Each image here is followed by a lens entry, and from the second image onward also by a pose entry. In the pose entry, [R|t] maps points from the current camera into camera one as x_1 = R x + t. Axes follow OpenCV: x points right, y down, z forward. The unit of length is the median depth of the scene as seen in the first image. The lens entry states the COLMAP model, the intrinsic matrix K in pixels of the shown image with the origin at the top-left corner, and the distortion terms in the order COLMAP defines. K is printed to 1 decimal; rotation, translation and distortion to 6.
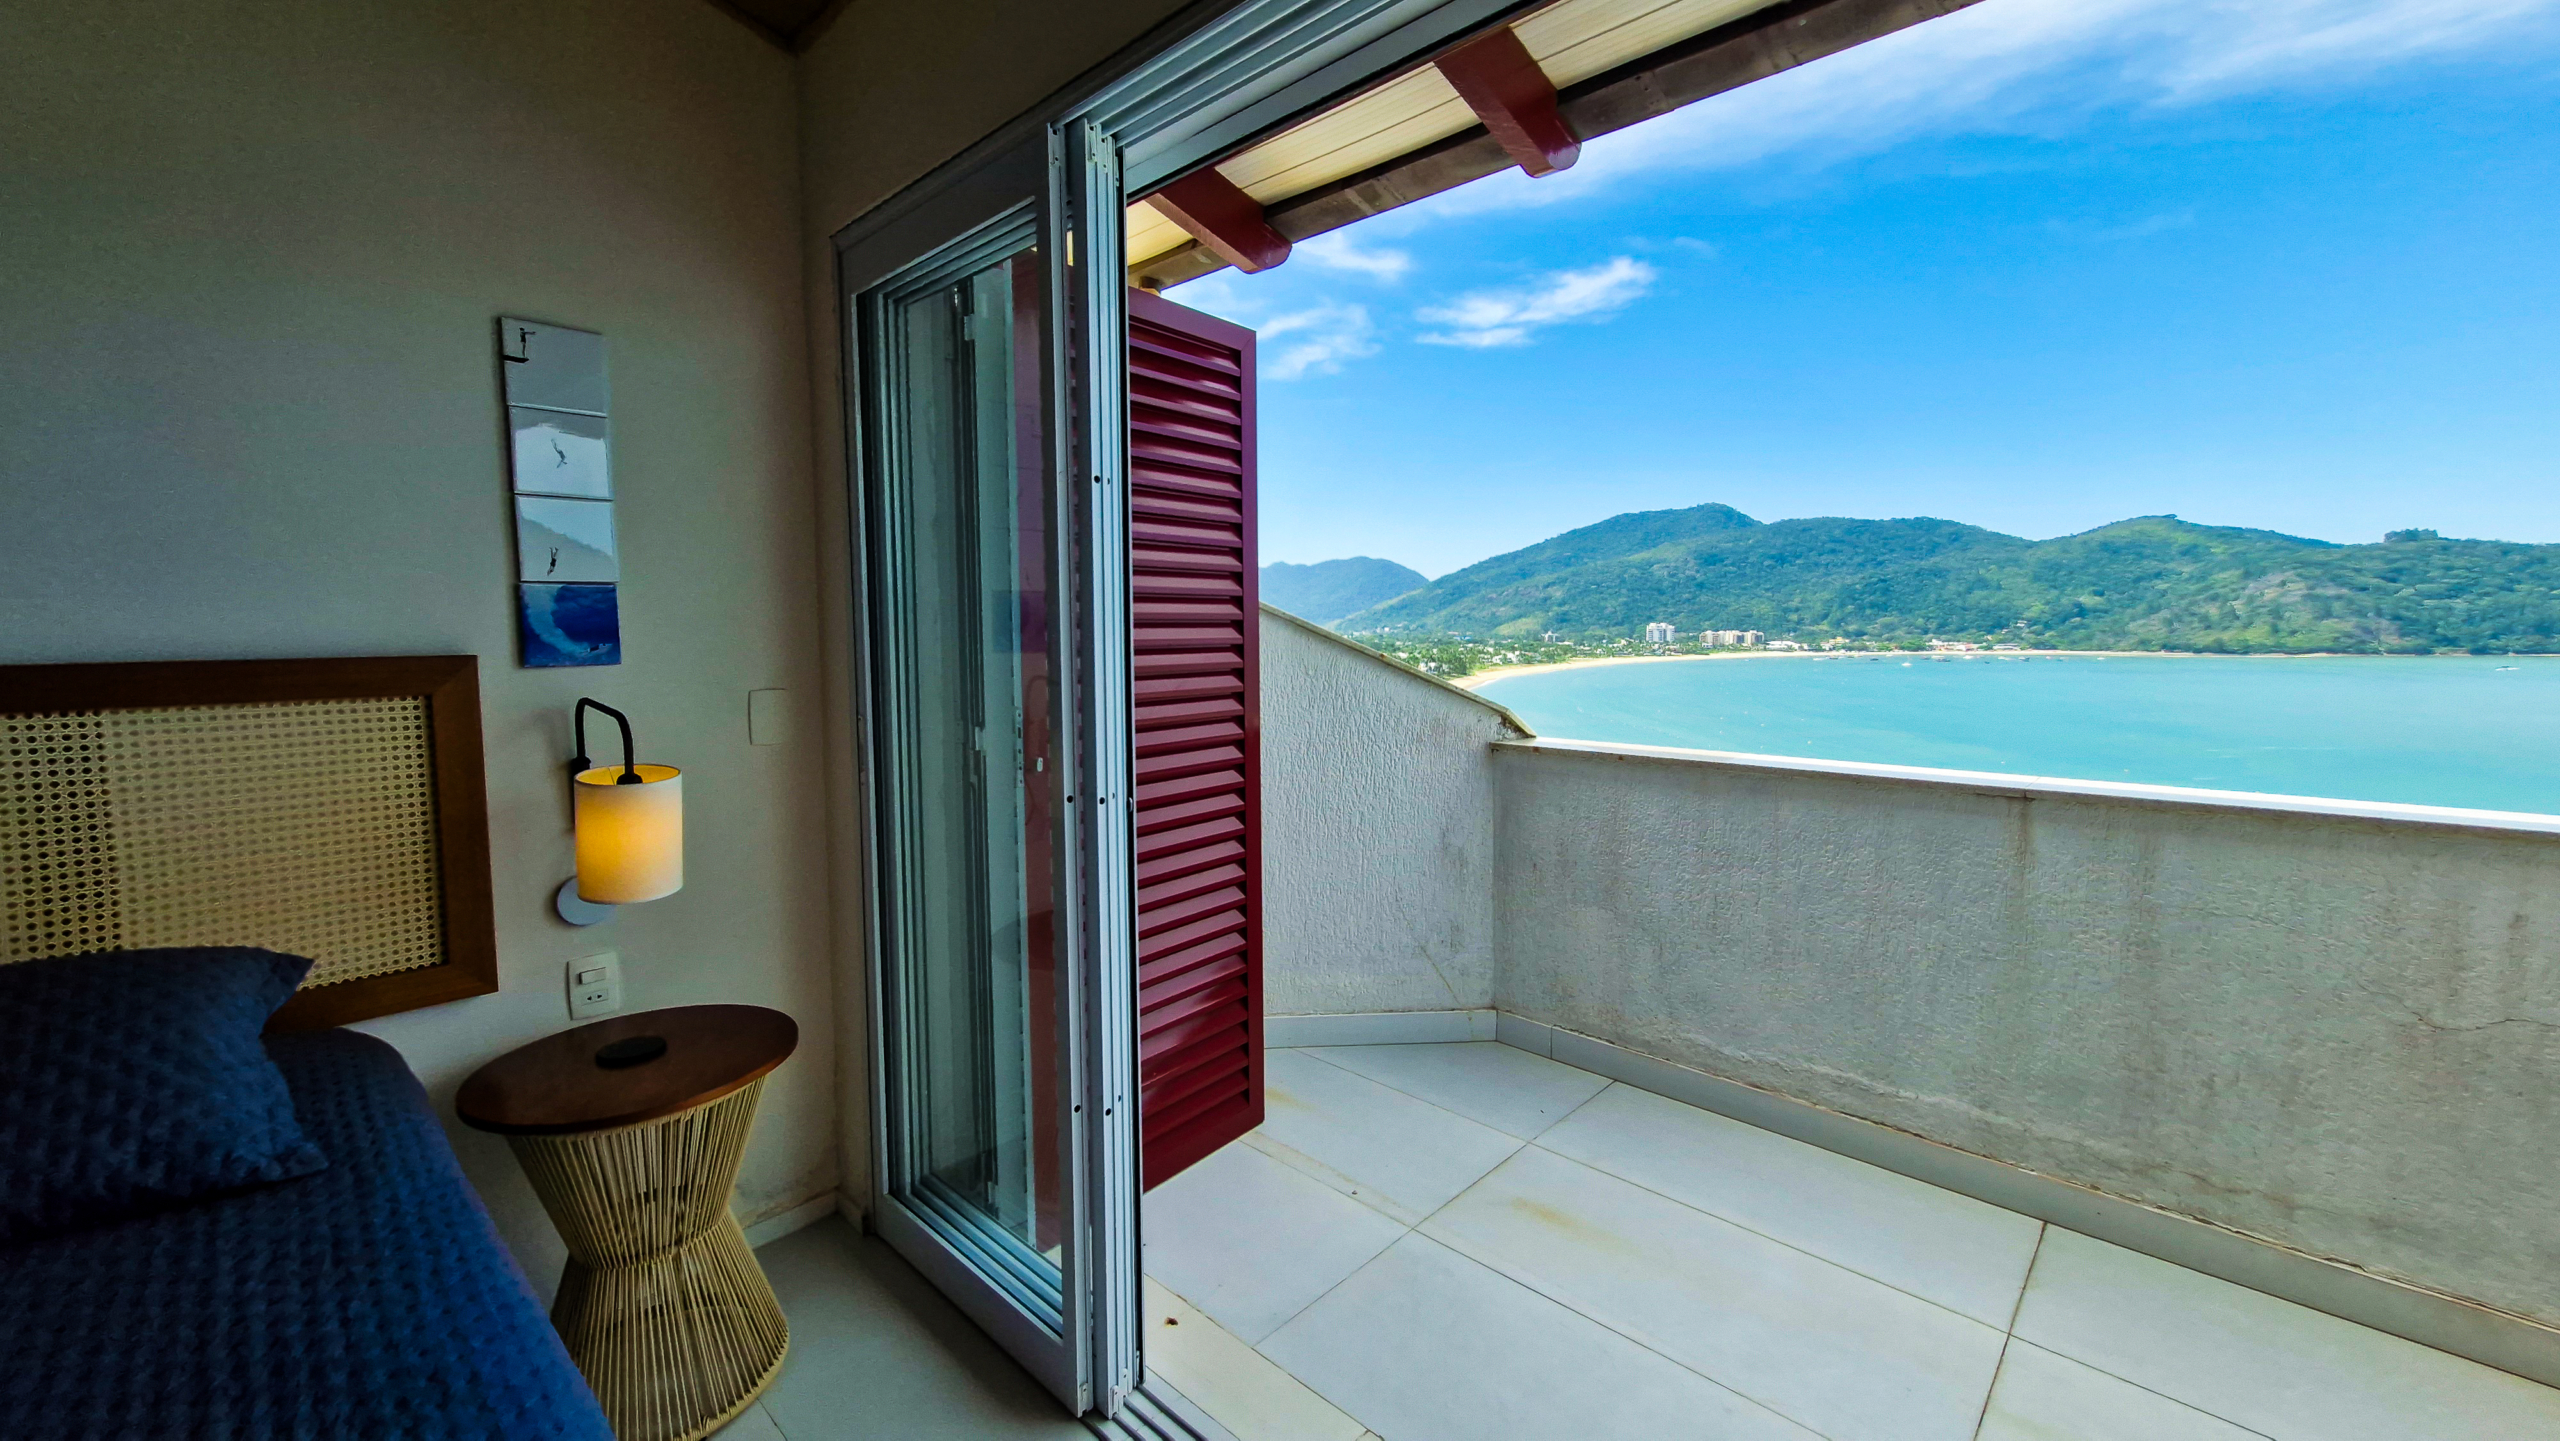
lens RADIAL K [[1014.0, 0, 1286.2], [0, 1014.0, 698.7], [0, 0, 1]] dist [0.008232, -0.002077]
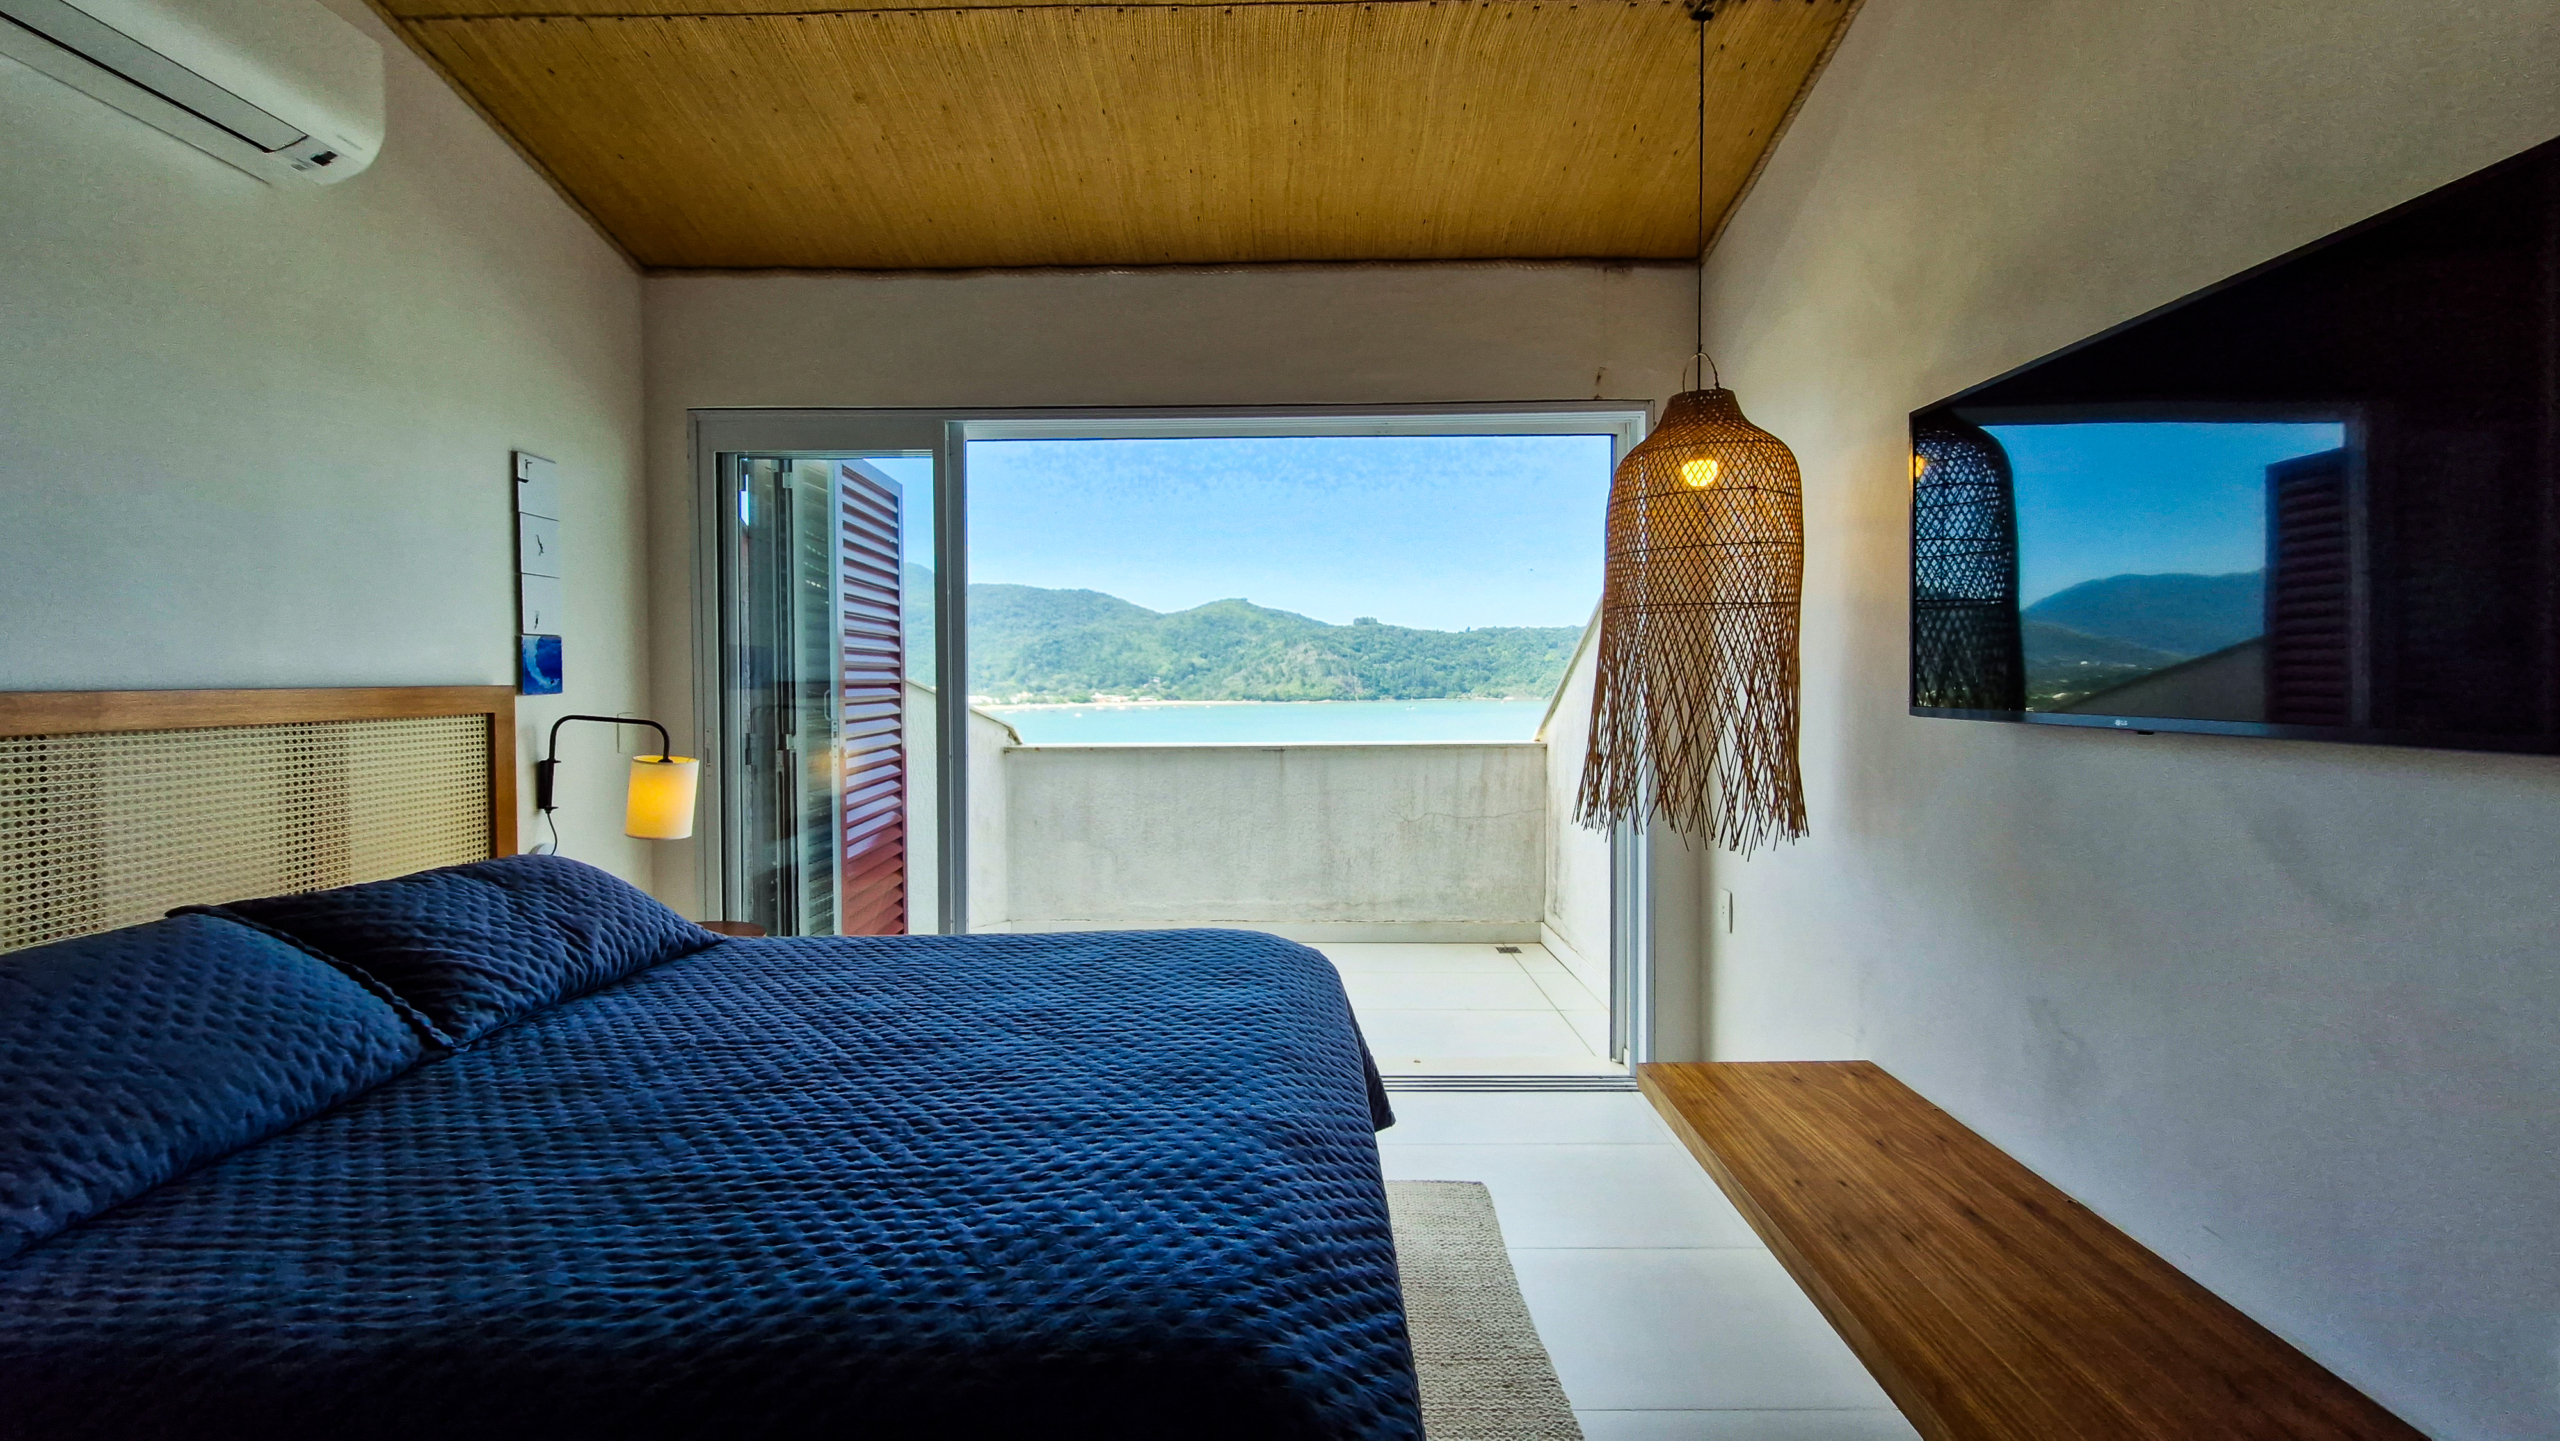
lens RADIAL K [[1014.0, 0, 1277.7], [0, 1014.0, 688.5], [0, 0, 1]] dist [0.008232, -0.002077]
pose [[0.735987, -0.006234, 0.676967, -0.620268], [0.050130, 0.997714, -0.045312, 0.051737], [-0.675138, 0.067286, 0.734617, -0.498839]]
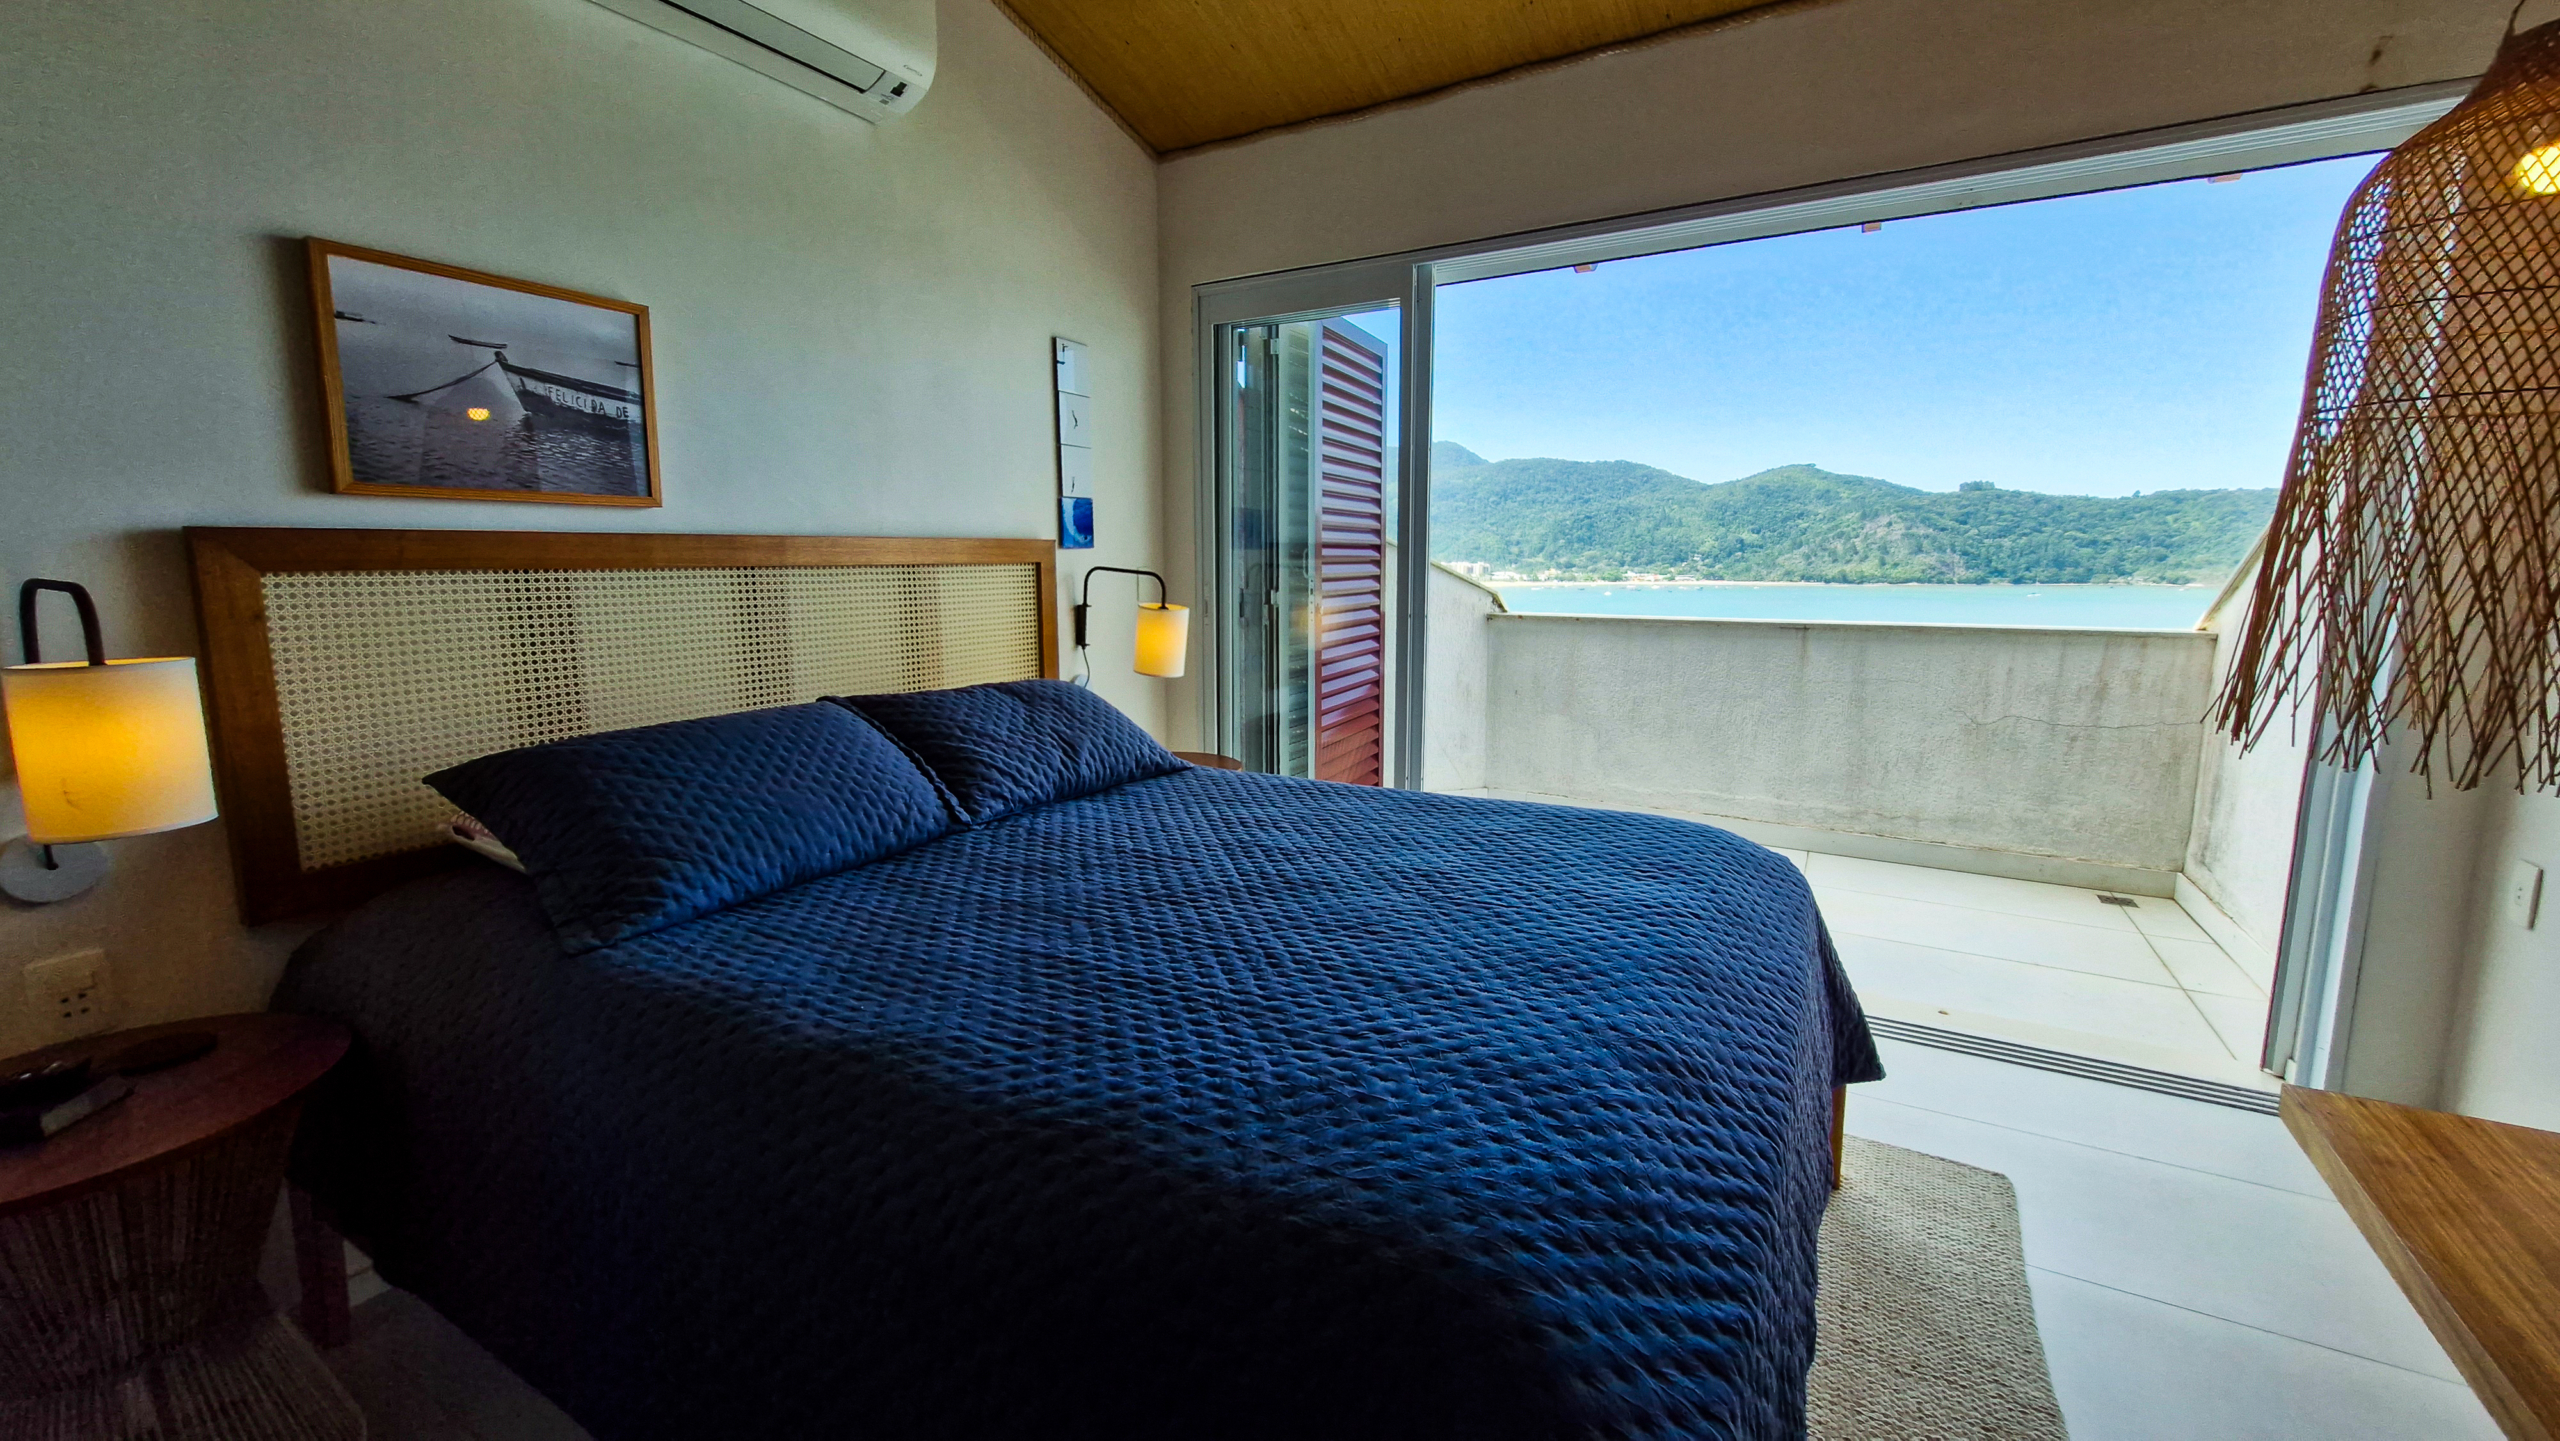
lens RADIAL K [[1014.0, 0, 1280.2], [0, 1014.0, 690.0], [0, 0, 1]] dist [0.008232, -0.002077]
pose [[0.971880, -0.025199, 0.234124, -0.530050], [0.011144, 0.998066, 0.061163, 0.069341], [-0.235212, -0.056834, 0.970281, -0.481483]]
